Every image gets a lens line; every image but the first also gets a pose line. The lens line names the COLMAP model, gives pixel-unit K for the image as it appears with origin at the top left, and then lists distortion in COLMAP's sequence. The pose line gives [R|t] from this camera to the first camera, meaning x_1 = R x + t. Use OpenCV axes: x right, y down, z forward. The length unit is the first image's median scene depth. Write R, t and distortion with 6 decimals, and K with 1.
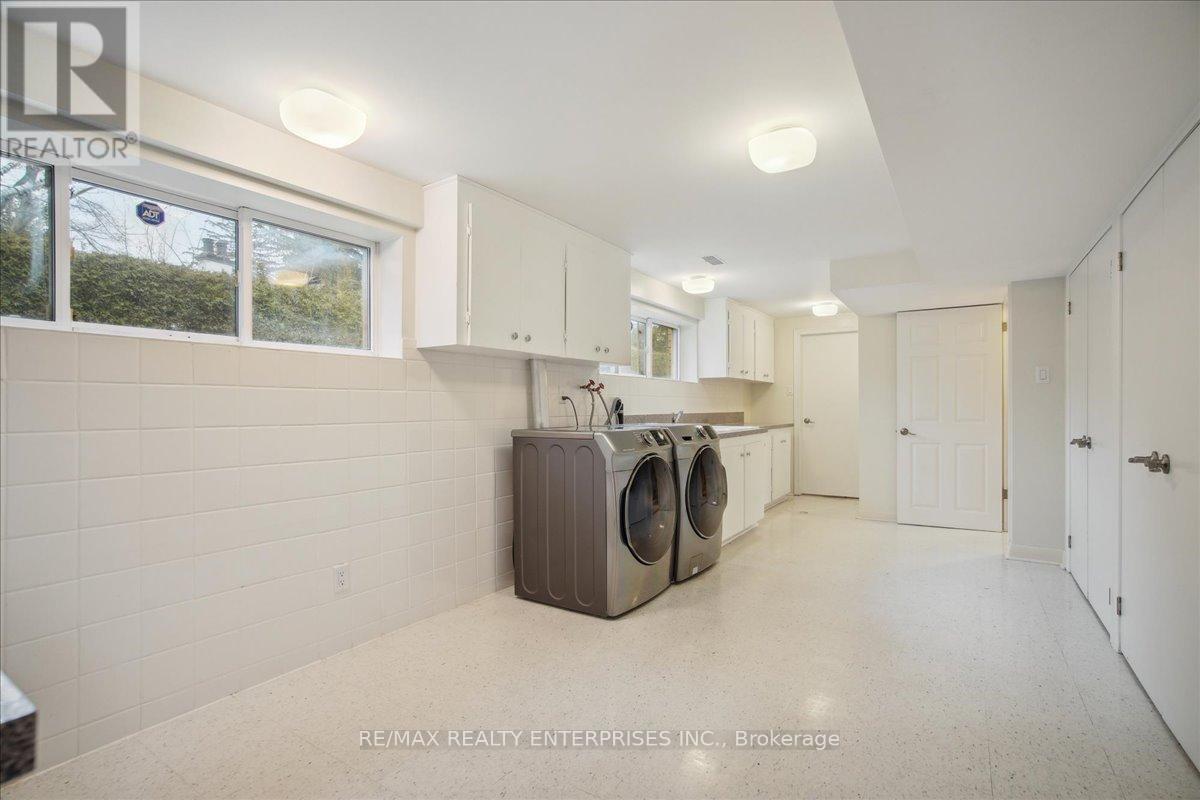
lens RADIAL K [[573.5, 0, 606.4], [0, 573.5, 408.6], [0, 0, 1]] dist [-0.044612, 0.029564]
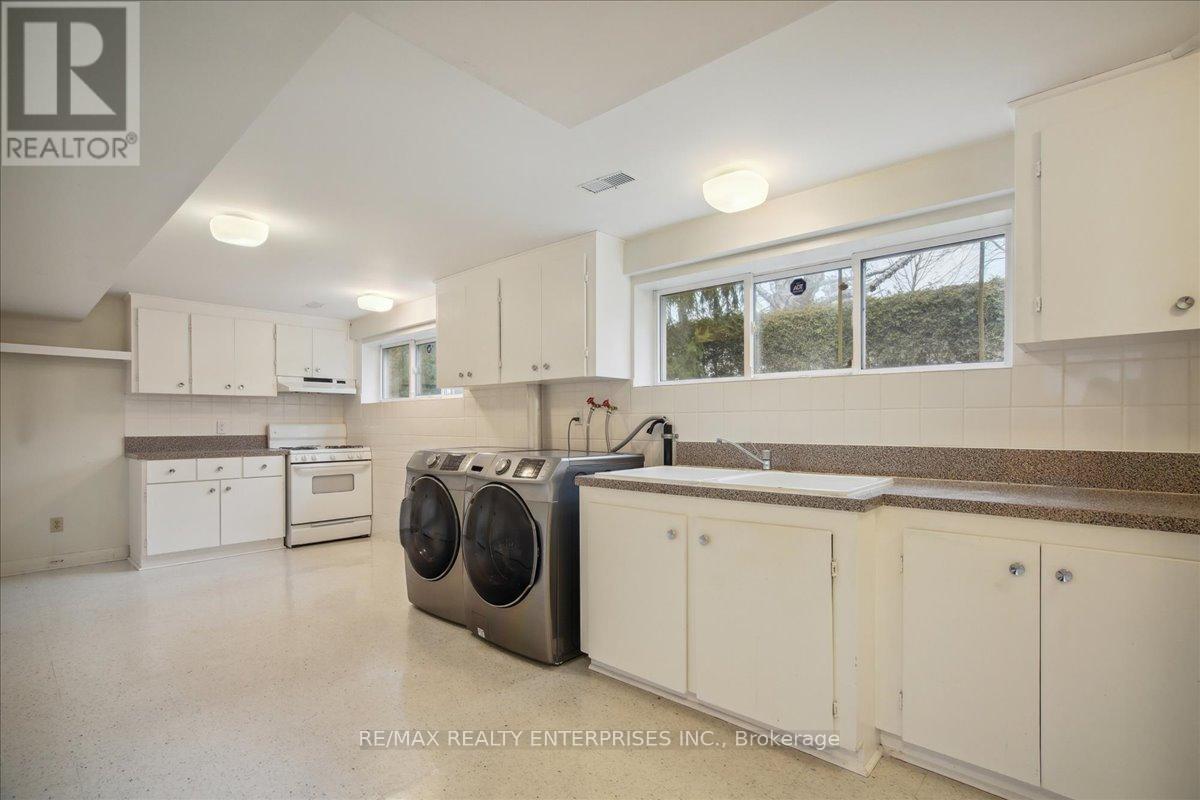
lens RADIAL K [[573.5, 0, 606.4], [0, 573.5, 408.6], [0, 0, 1]] dist [-0.044612, 0.029564]
pose [[-0.173616, -0.011179, -0.984750, 0.928247], [-0.002251, 0.999937, -0.010954, -0.030445], [0.984811, 0.000315, -0.173630, 1.311560]]
